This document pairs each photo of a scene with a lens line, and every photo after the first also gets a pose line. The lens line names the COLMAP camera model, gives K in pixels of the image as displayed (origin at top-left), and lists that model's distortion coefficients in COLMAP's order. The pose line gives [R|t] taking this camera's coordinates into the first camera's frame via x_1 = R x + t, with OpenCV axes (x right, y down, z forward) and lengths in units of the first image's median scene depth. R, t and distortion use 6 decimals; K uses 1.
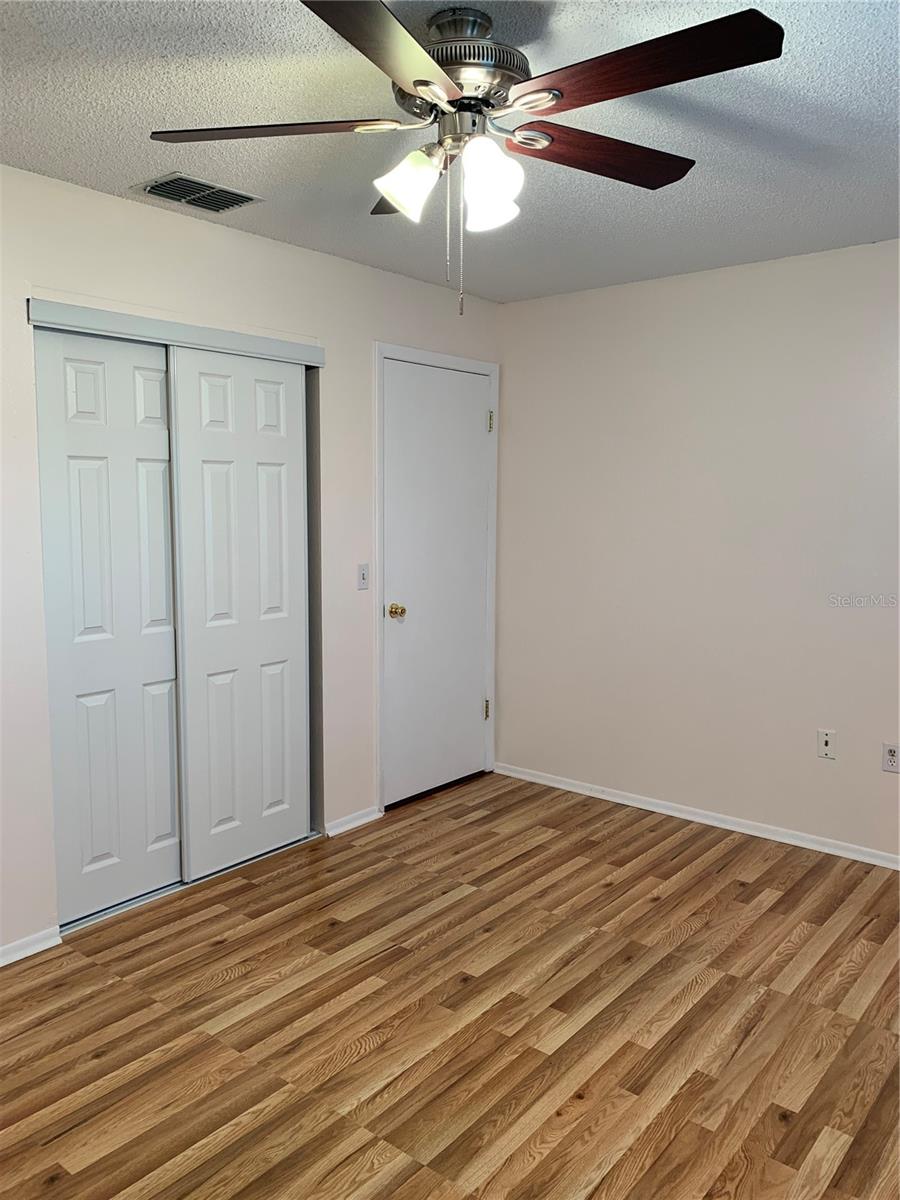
lens RADIAL K [[911.7, 0, 450.0], [0, 911.7, 604.0], [0, 0, 1]] dist [0.051014, -0.044669]
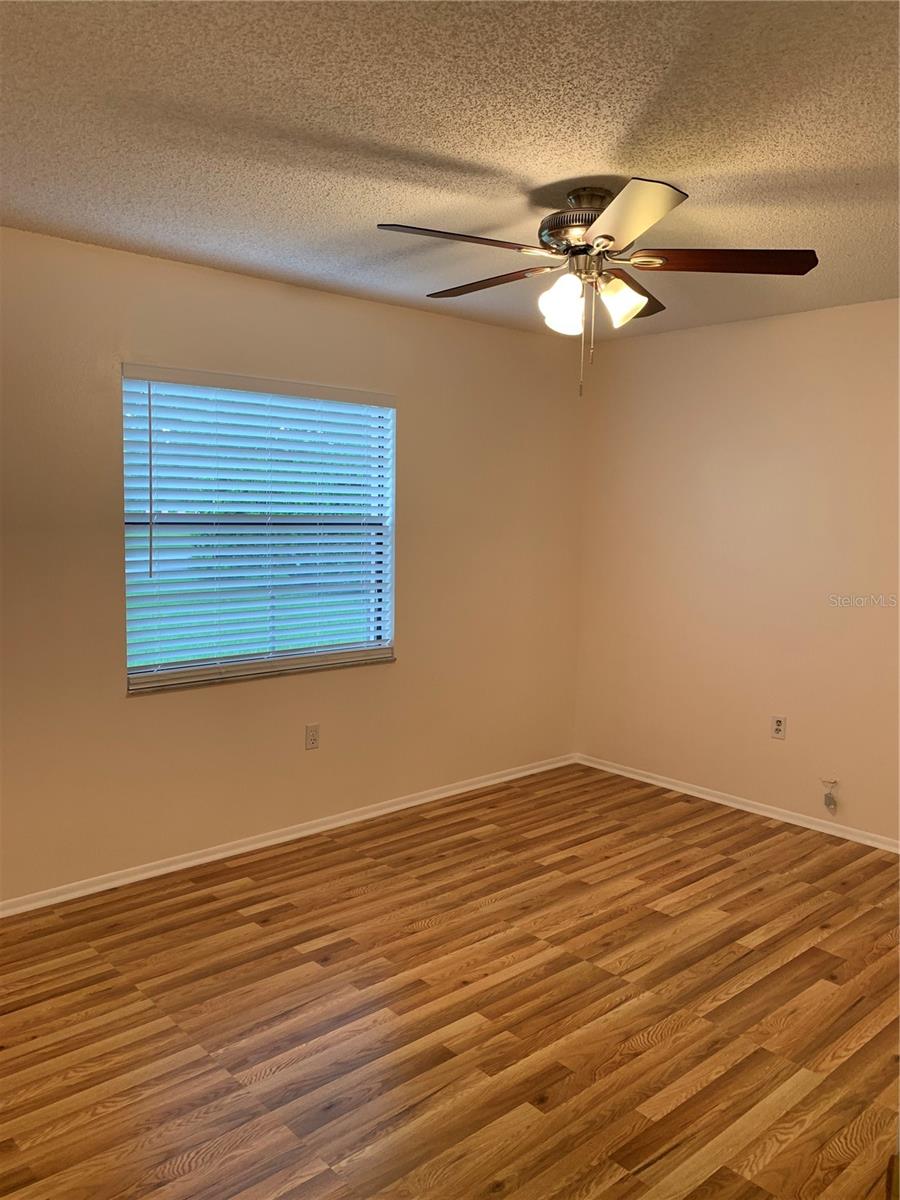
lens RADIAL K [[911.7, 0, 447.8], [0, 911.7, 601.0], [0, 0, 1]] dist [0.051014, -0.044669]
pose [[-0.986930, -0.041049, 0.155831, -0.012028], [-0.005921, 0.975596, 0.219493, -0.230111], [-0.161038, 0.215702, -0.963088, 1.804642]]
